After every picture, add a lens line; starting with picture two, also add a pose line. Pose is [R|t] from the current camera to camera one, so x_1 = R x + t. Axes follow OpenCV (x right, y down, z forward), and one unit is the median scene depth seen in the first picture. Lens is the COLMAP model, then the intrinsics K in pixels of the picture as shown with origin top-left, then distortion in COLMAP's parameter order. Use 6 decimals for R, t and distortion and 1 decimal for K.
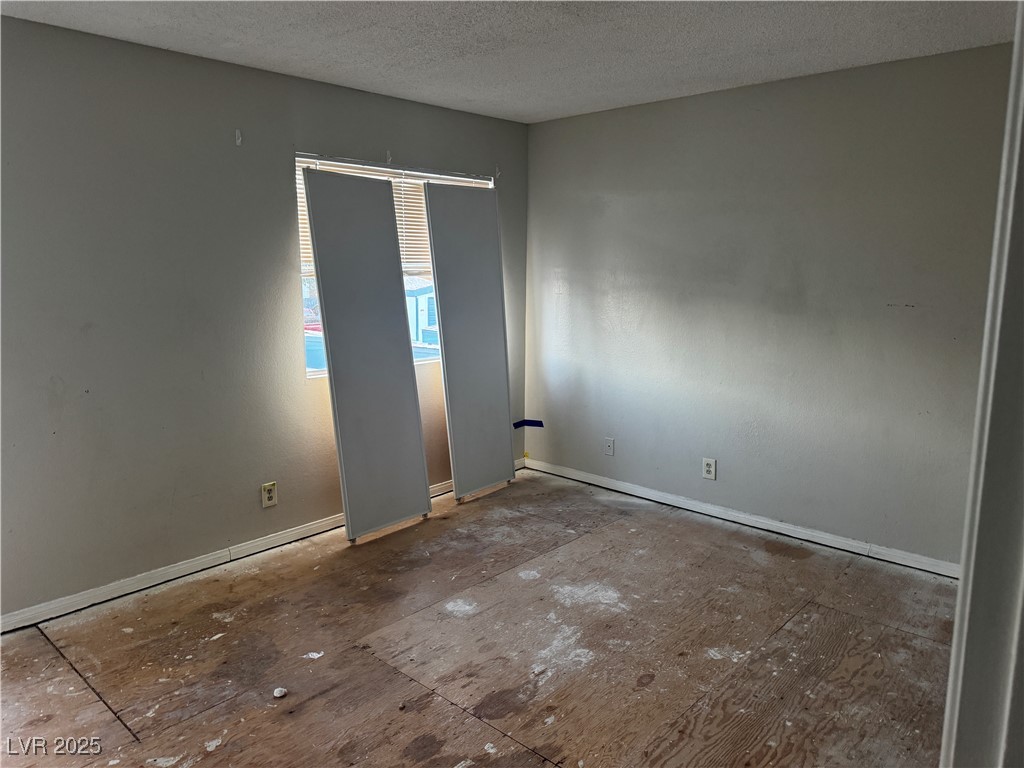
lens RADIAL K [[727.1, 0, 507.9], [0, 727.1, 383.1], [0, 0, 1]] dist [0.078202, -0.087462]
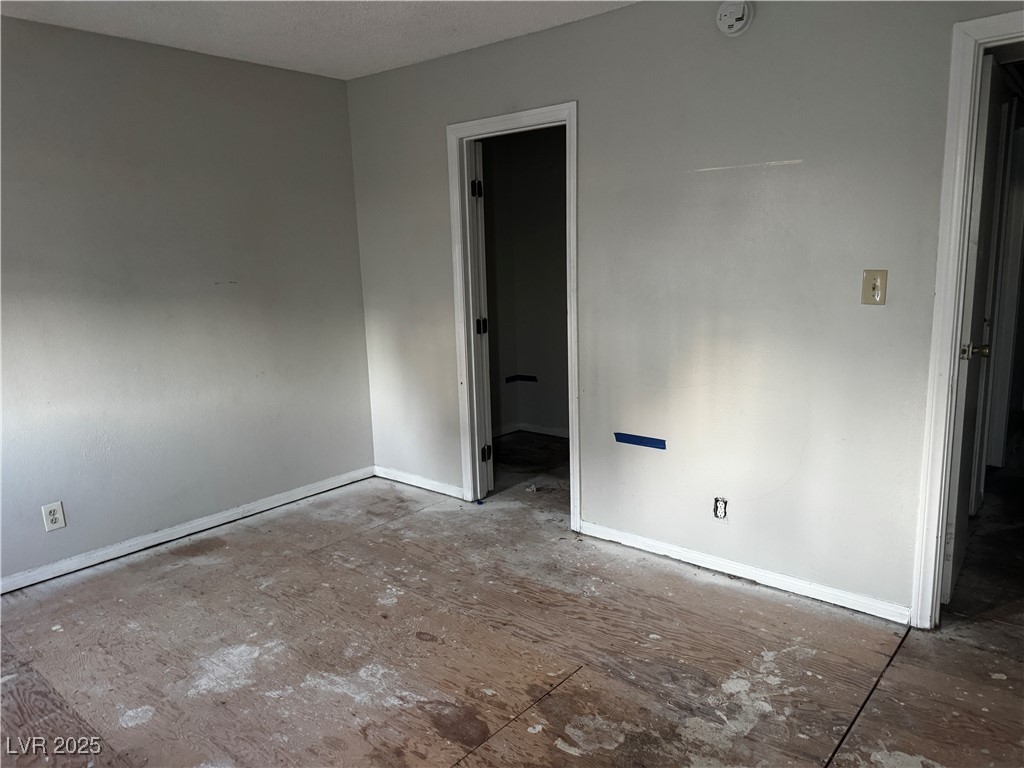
lens RADIAL K [[727.1, 0, 507.9], [0, 727.1, 383.1], [0, 0, 1]] dist [0.078202, -0.087462]
pose [[-0.037124, -0.178903, 0.983166, -0.628843], [0.193460, 0.963945, 0.182711, -0.088219], [-0.980406, 0.196986, -0.001175, 0.667408]]
